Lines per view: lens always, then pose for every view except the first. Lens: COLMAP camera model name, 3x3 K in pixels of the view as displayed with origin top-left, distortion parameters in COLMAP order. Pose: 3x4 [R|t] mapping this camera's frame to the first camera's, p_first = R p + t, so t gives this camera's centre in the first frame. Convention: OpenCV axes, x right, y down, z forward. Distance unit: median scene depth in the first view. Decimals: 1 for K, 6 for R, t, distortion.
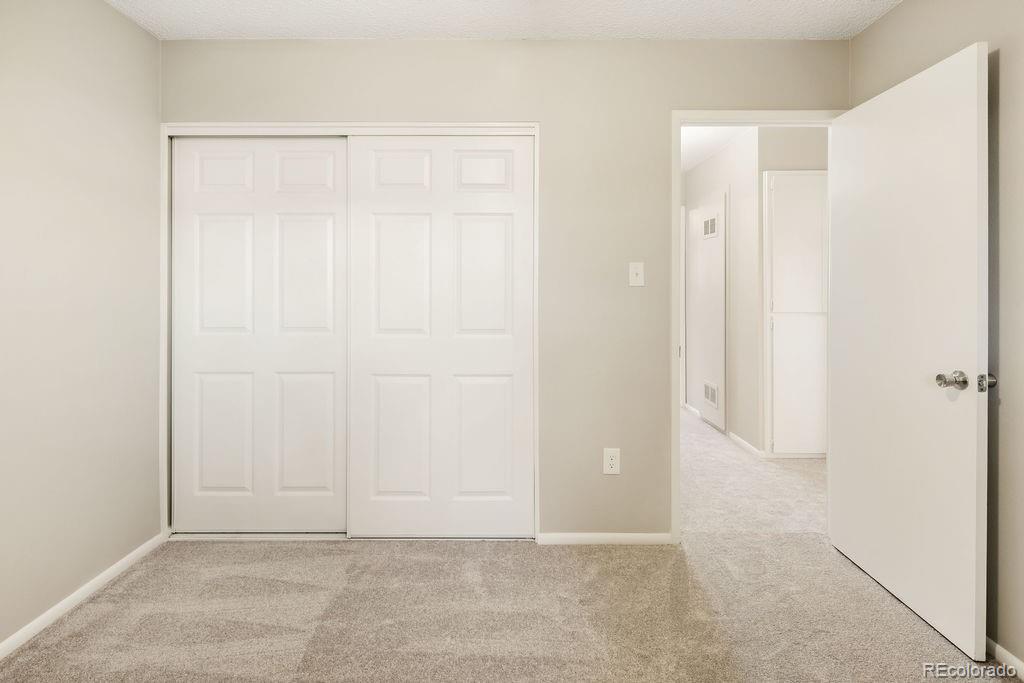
lens RADIAL K [[500.0, 0, 512.9], [0, 500.0, 339.0], [0, 0, 1]] dist [0.004653, -0.004152]
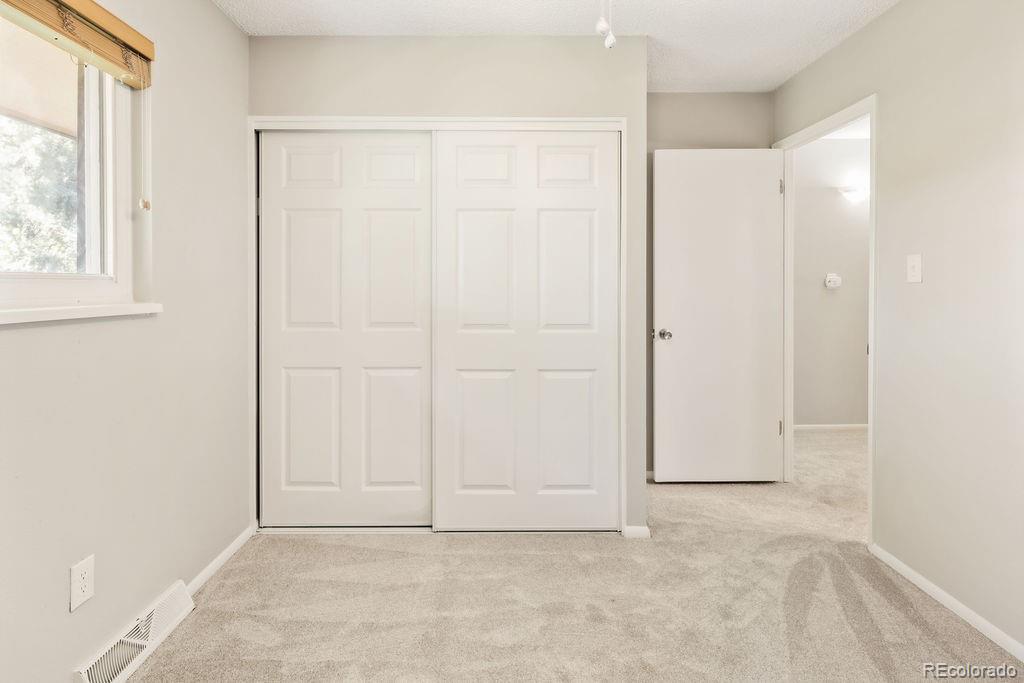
lens RADIAL K [[500.0, 0, 510.0], [0, 500.0, 340.6], [0, 0, 1]] dist [0.004653, -0.004152]
pose [[0.999959, -0.001547, 0.008925, -0.188098], [0.001434, 0.999919, 0.012679, 0.000349], [-0.008944, -0.012665, 0.999880, -0.003171]]
